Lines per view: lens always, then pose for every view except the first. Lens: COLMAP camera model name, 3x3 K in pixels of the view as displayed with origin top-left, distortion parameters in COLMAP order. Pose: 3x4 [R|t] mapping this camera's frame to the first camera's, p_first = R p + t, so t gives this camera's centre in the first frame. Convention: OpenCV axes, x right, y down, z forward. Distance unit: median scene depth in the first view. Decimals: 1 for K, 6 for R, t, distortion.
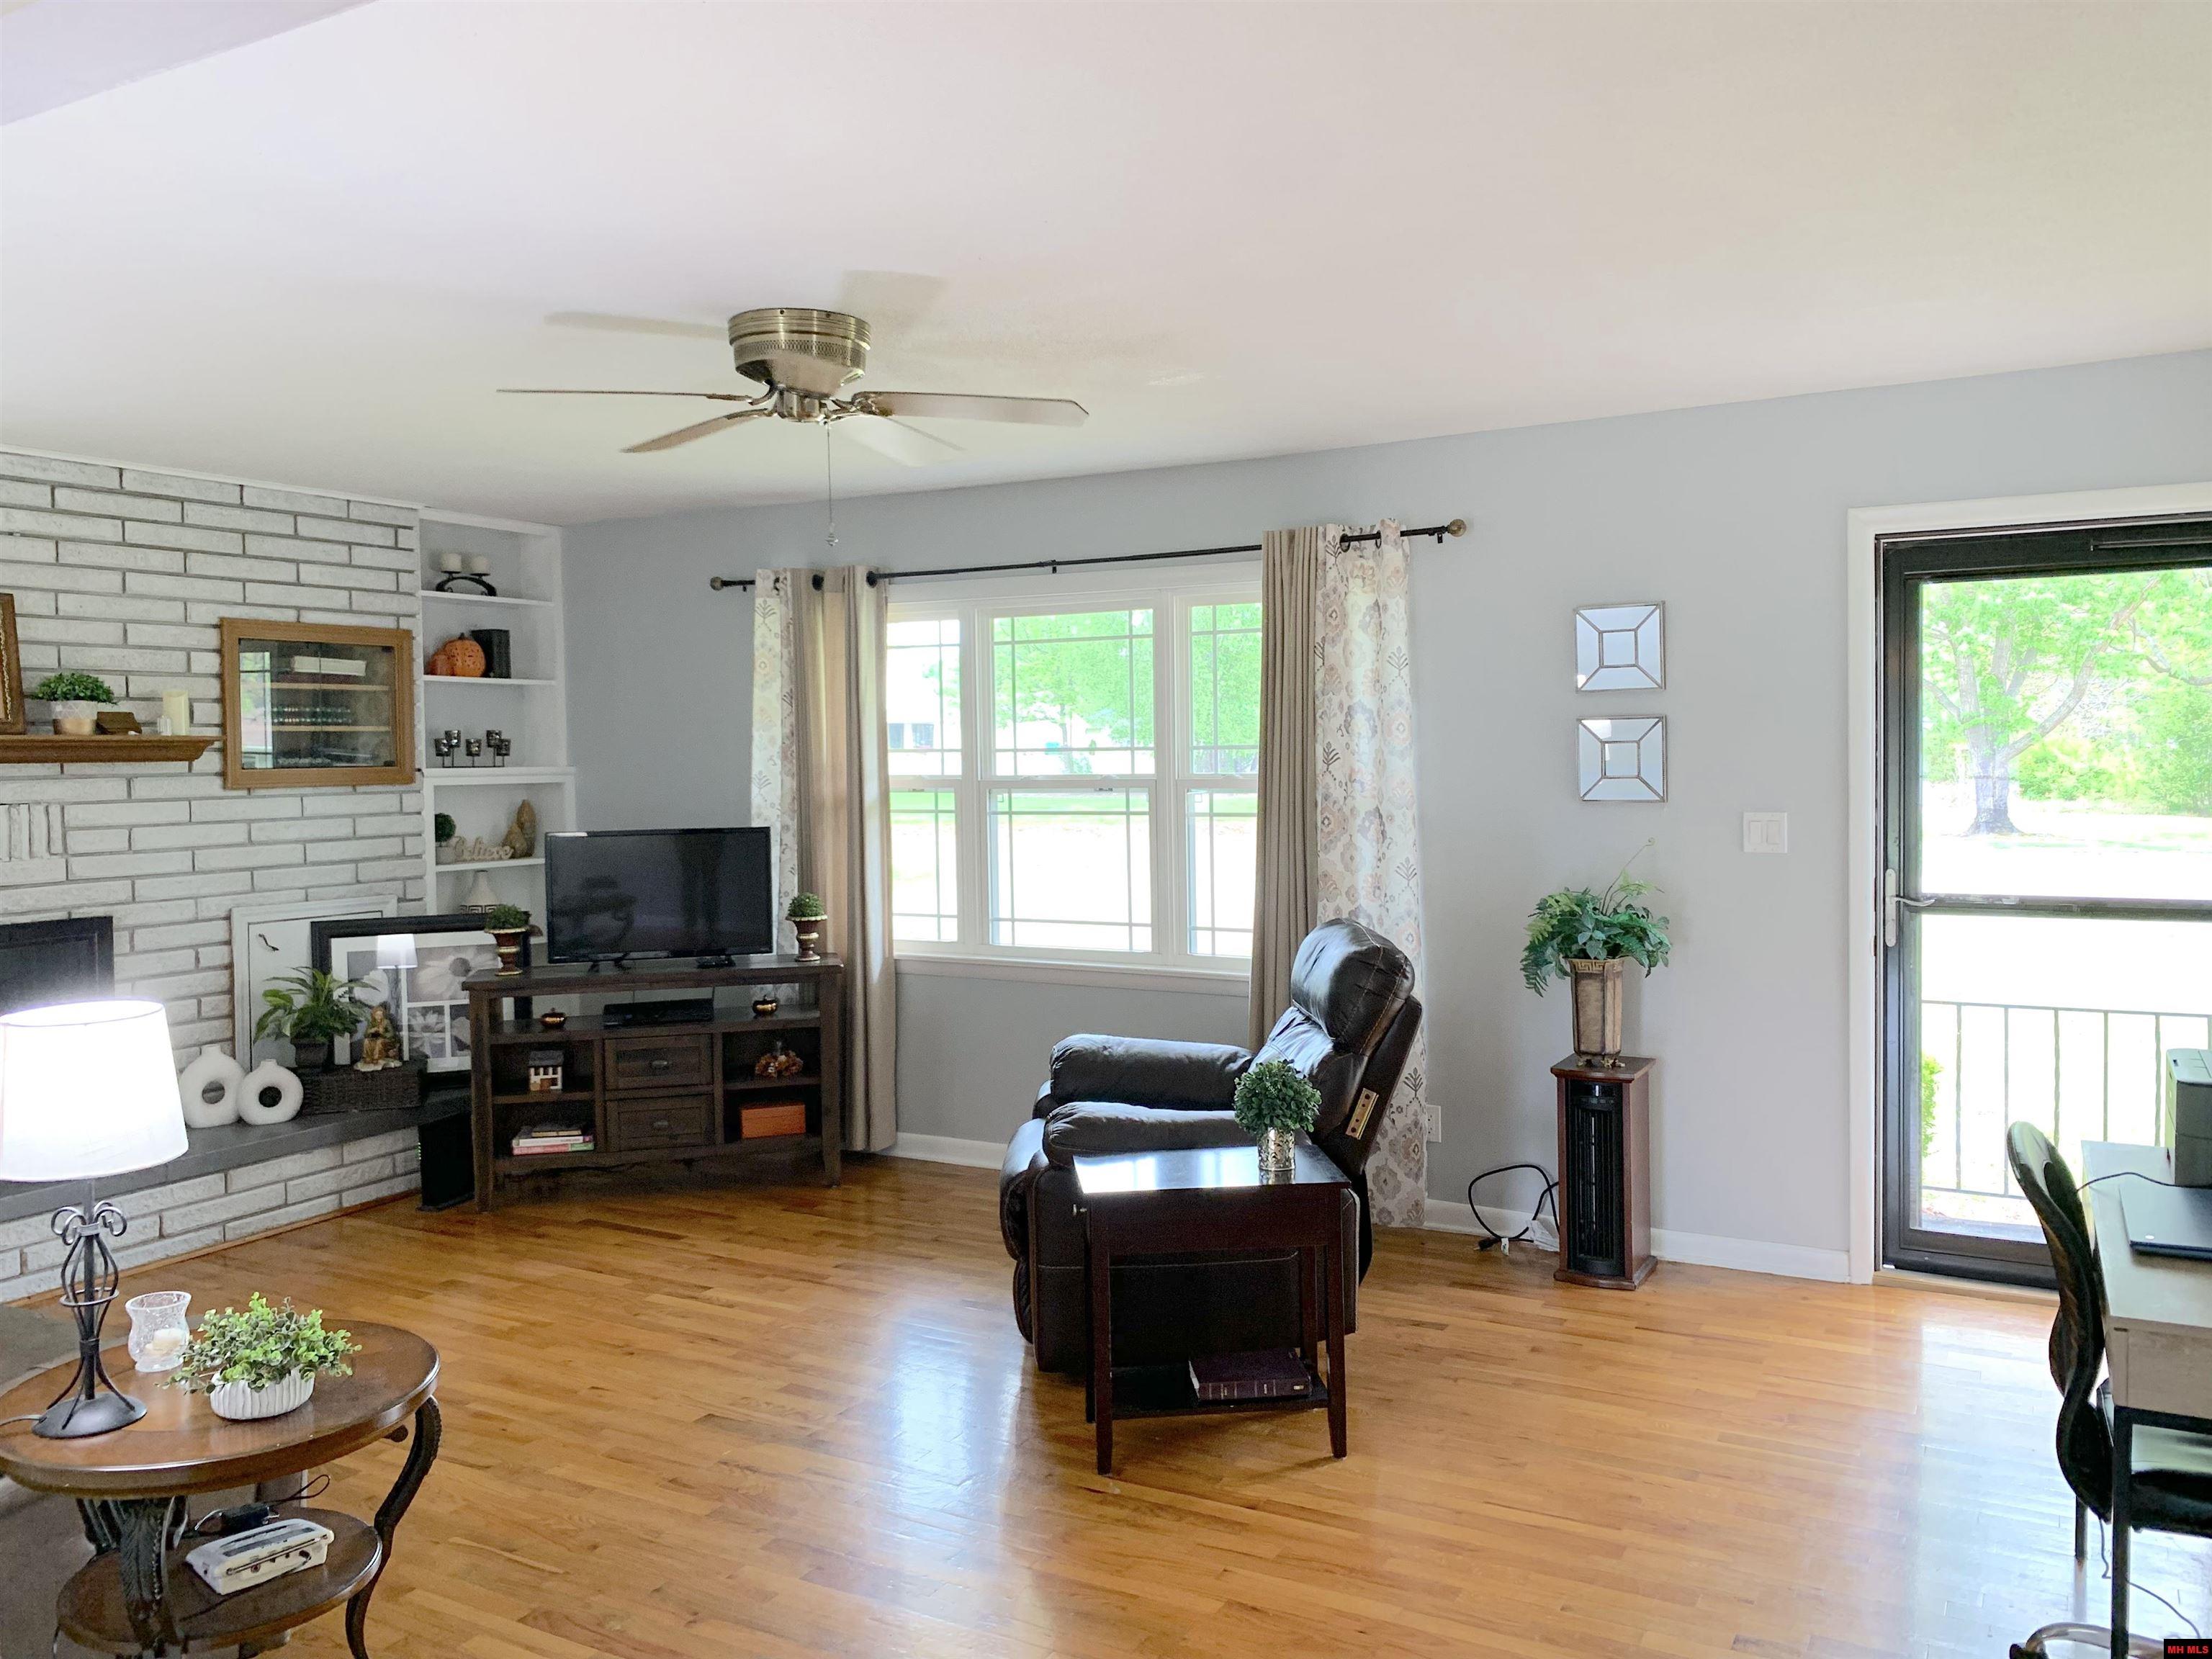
lens RADIAL K [[1710.4, 0, 1106.0], [0, 1710.4, 829.5], [0, 0, 1]] dist [0.061570, -0.087185]
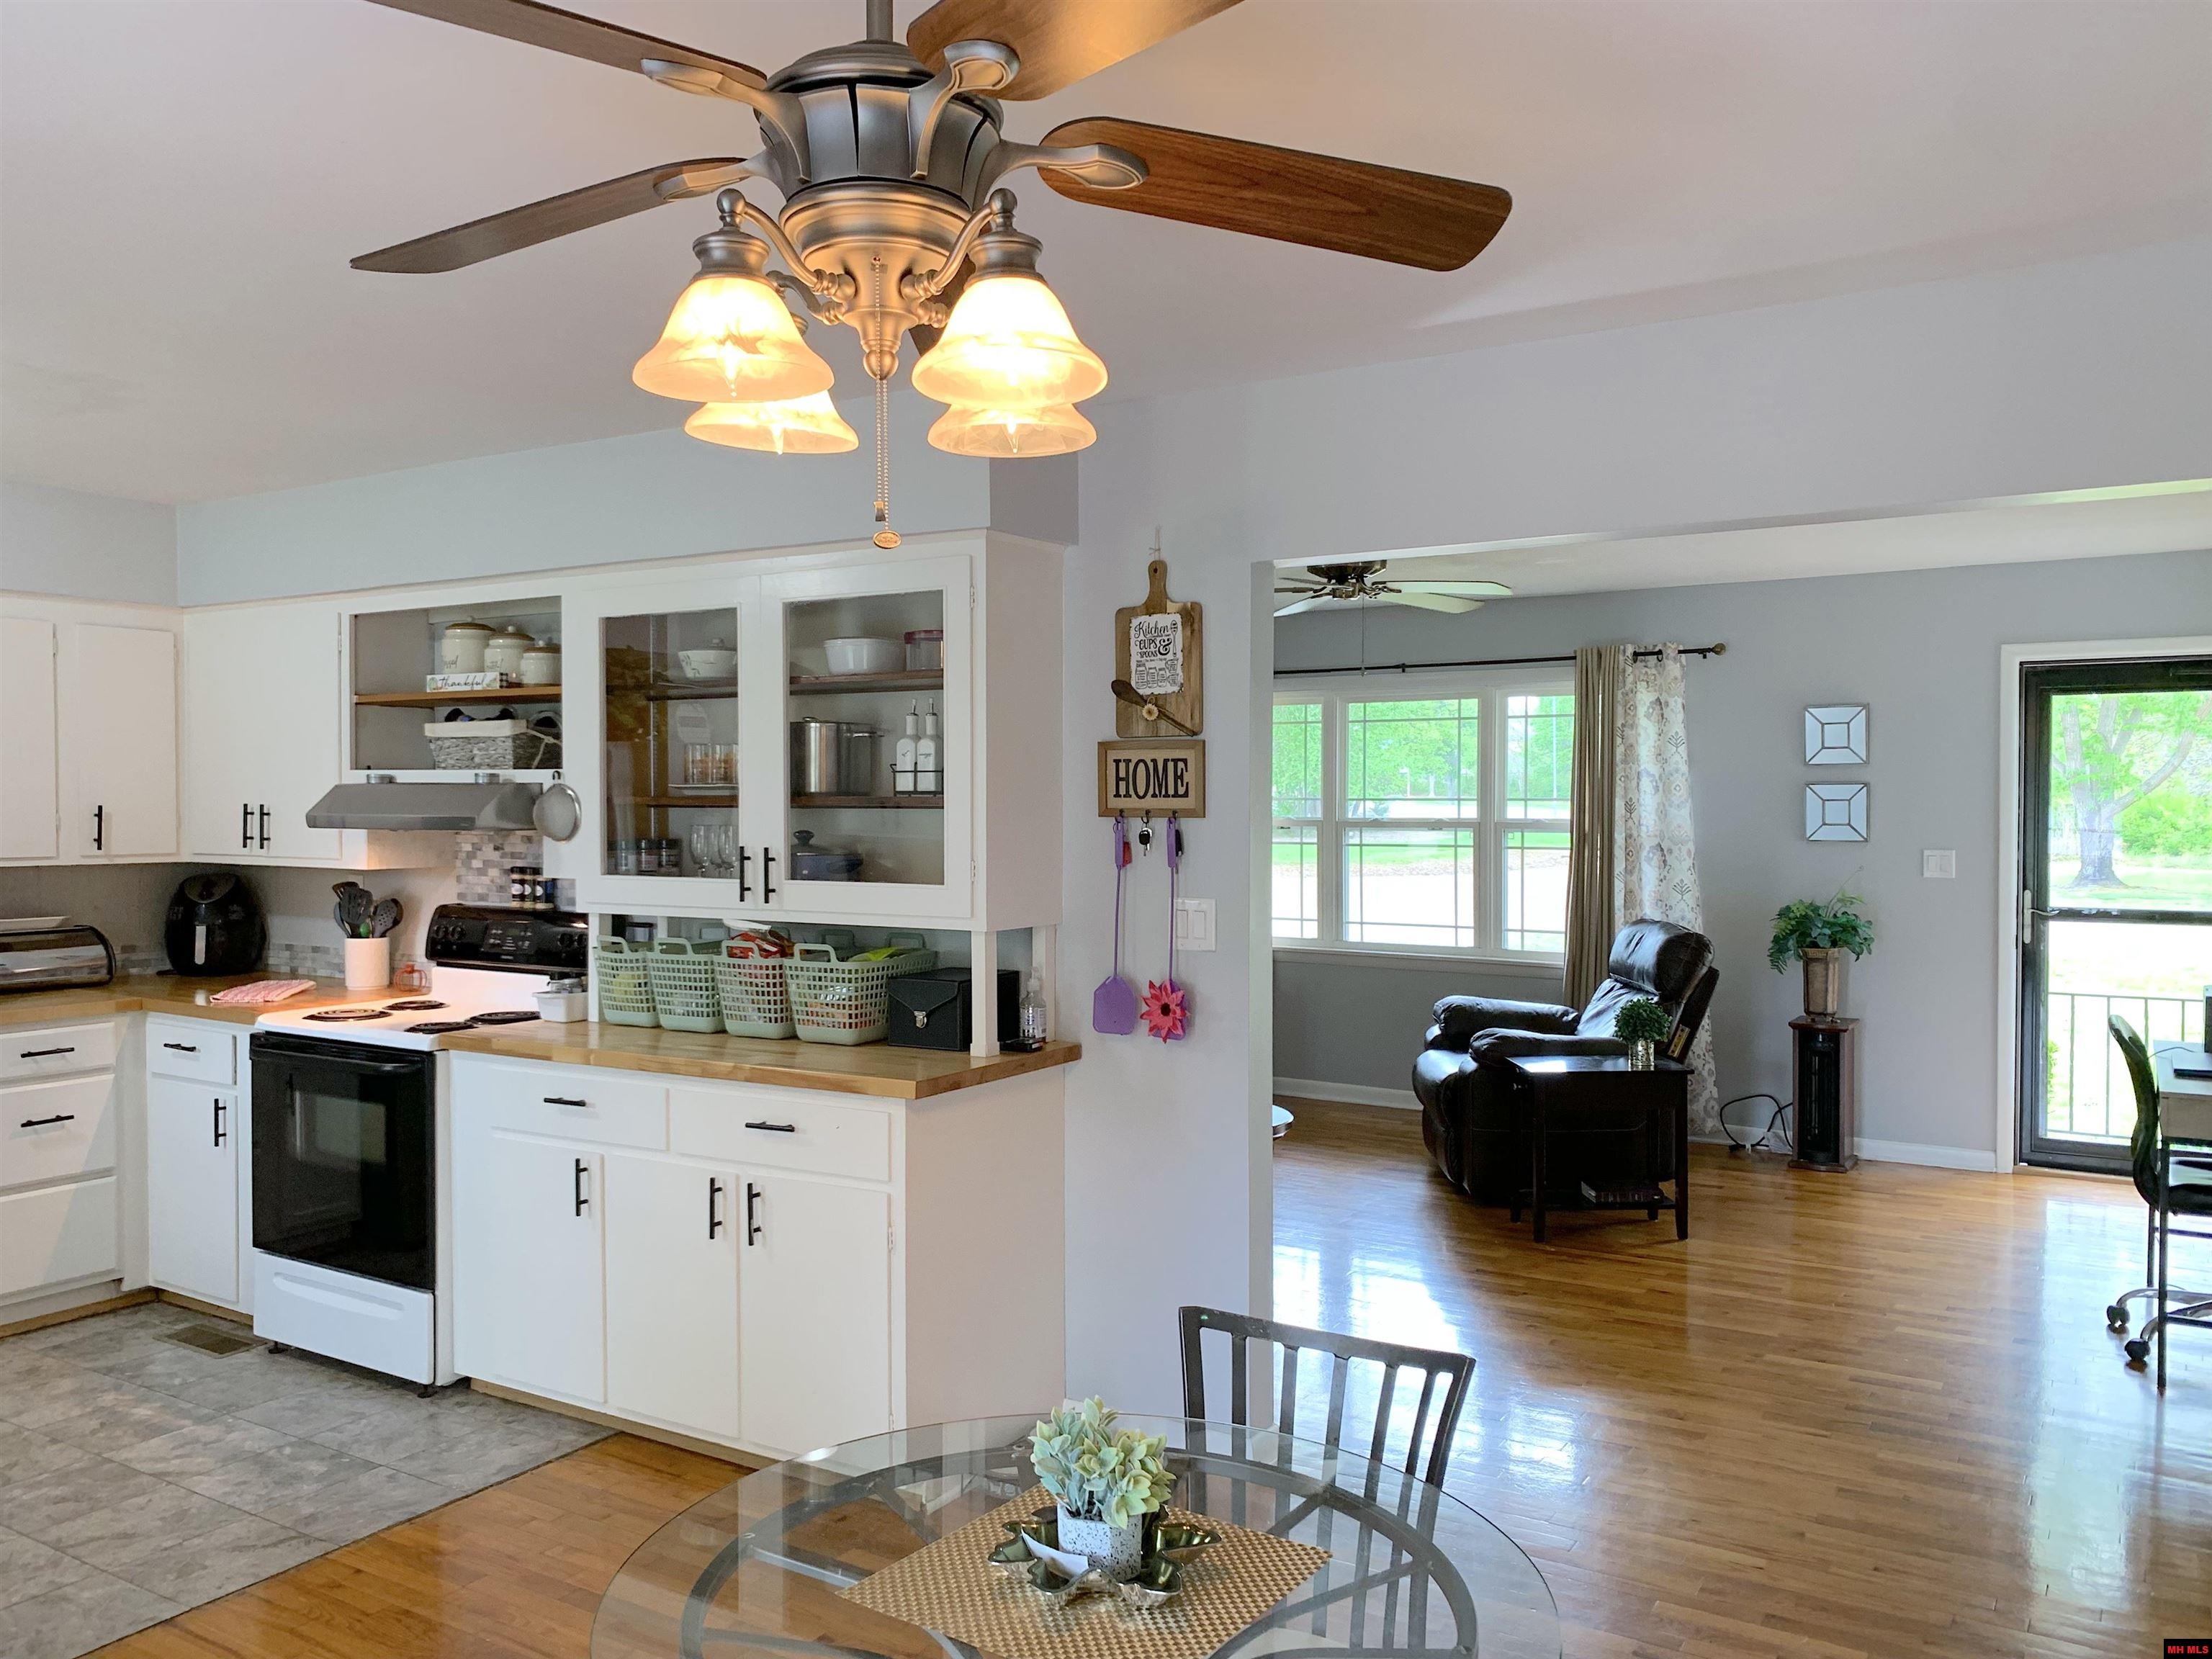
lens RADIAL K [[1705.2, 0, 1092.6], [0, 1705.2, 857.7], [0, 0, 1]] dist [0.010084, -0.014791]
pose [[0.998246, 0.014273, -0.057453, -0.239593], [-0.014737, 0.999862, -0.007663, 0.017492], [0.057336, 0.008496, 0.998319, -0.463045]]
